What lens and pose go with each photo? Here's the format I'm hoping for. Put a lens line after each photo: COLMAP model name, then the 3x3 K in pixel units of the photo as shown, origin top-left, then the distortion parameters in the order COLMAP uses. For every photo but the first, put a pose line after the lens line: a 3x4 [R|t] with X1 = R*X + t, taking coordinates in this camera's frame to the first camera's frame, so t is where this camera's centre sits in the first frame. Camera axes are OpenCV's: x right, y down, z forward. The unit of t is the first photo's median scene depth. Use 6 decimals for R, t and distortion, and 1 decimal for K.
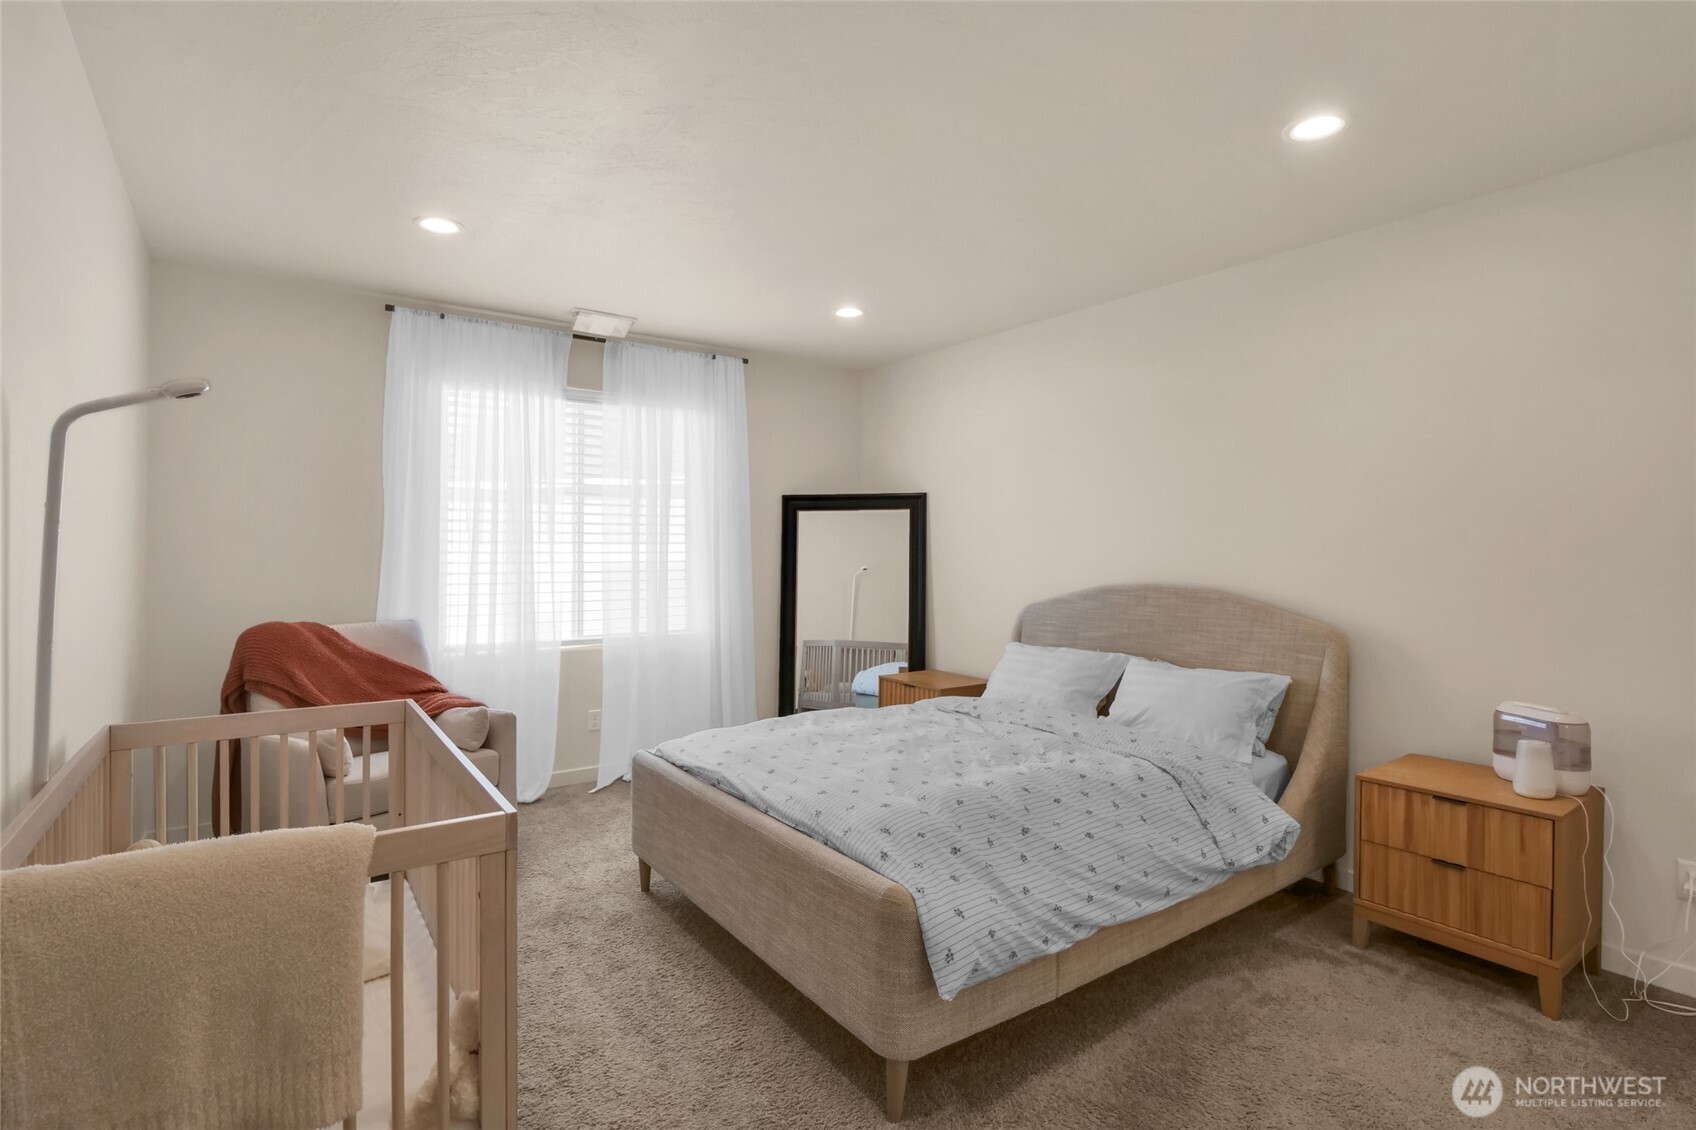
lens RADIAL K [[825.8, 0, 845.1], [0, 825.8, 555.3], [0, 0, 1]] dist [-0.009518, -0.000153]
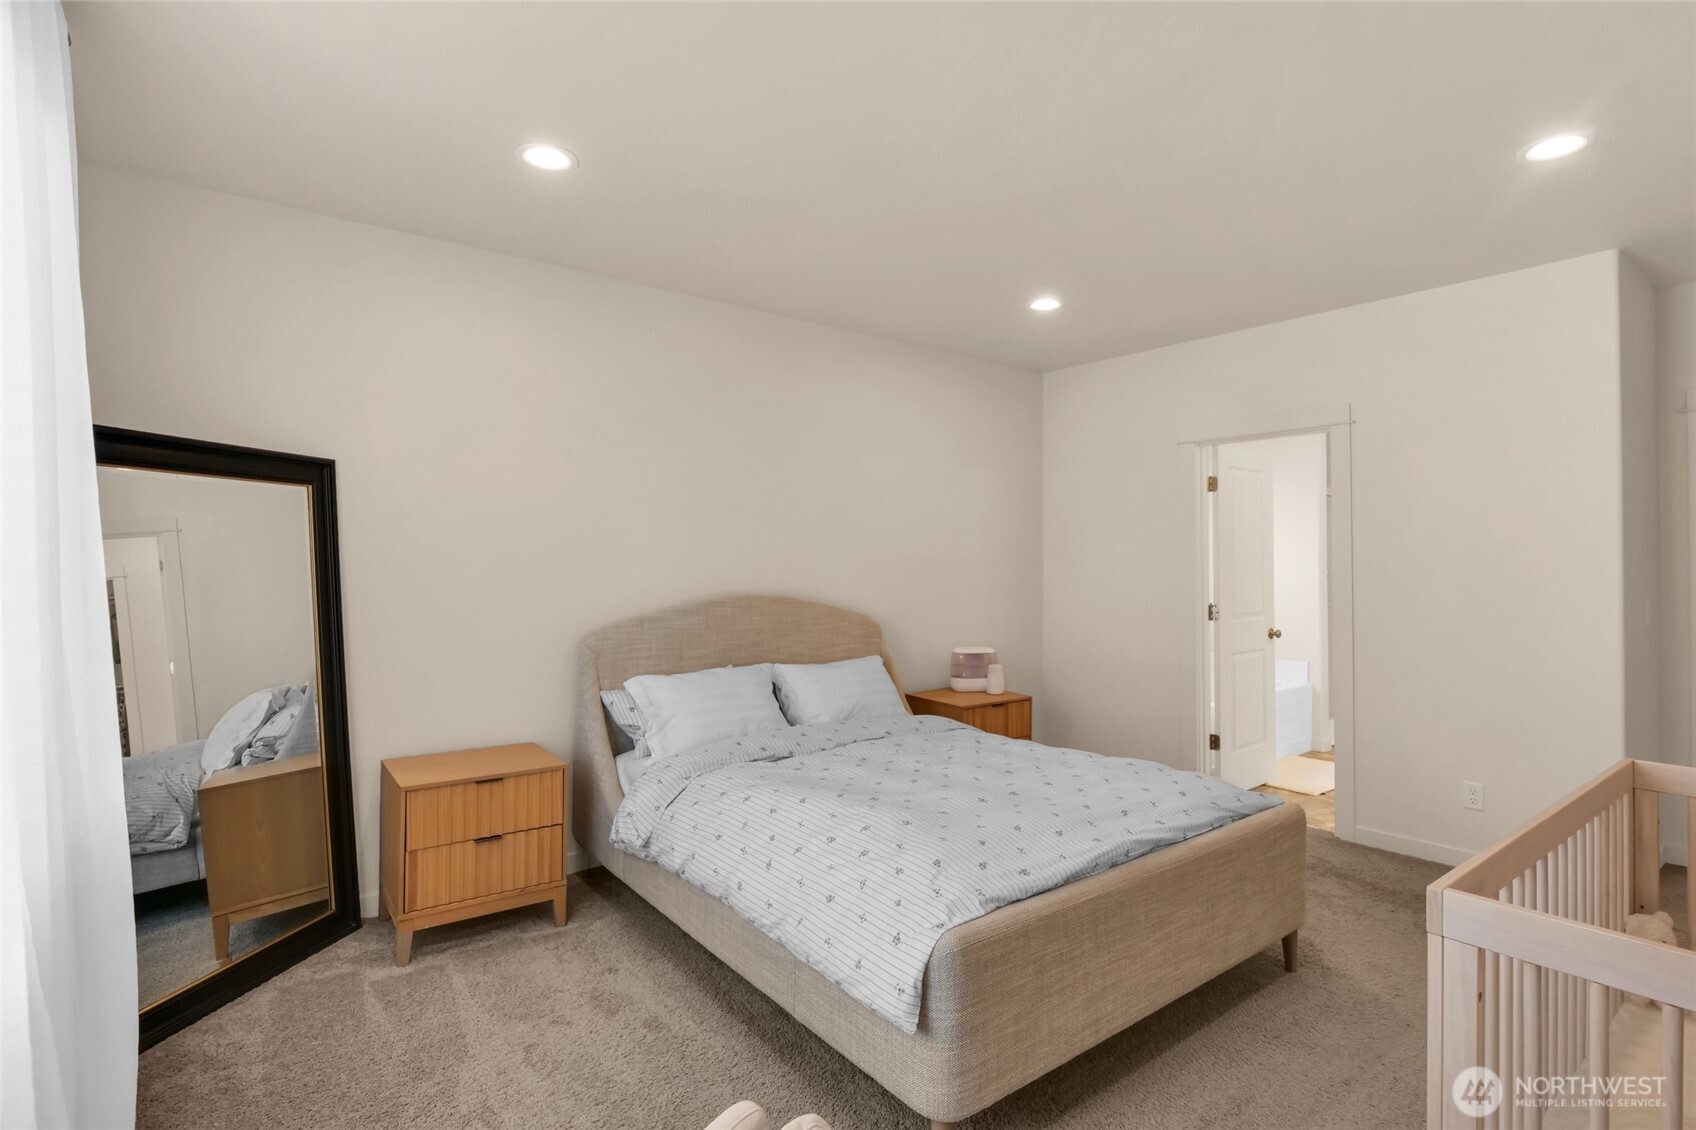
lens RADIAL K [[825.8, 0, 847.4], [0, 825.8, 560.0], [0, 0, 1]] dist [-0.009518, -0.000153]
pose [[-0.040916, -0.003534, 0.999156, -0.773457], [0.001624, 0.999992, 0.003603, -0.012649], [-0.999161, 0.001770, -0.040910, 1.067481]]
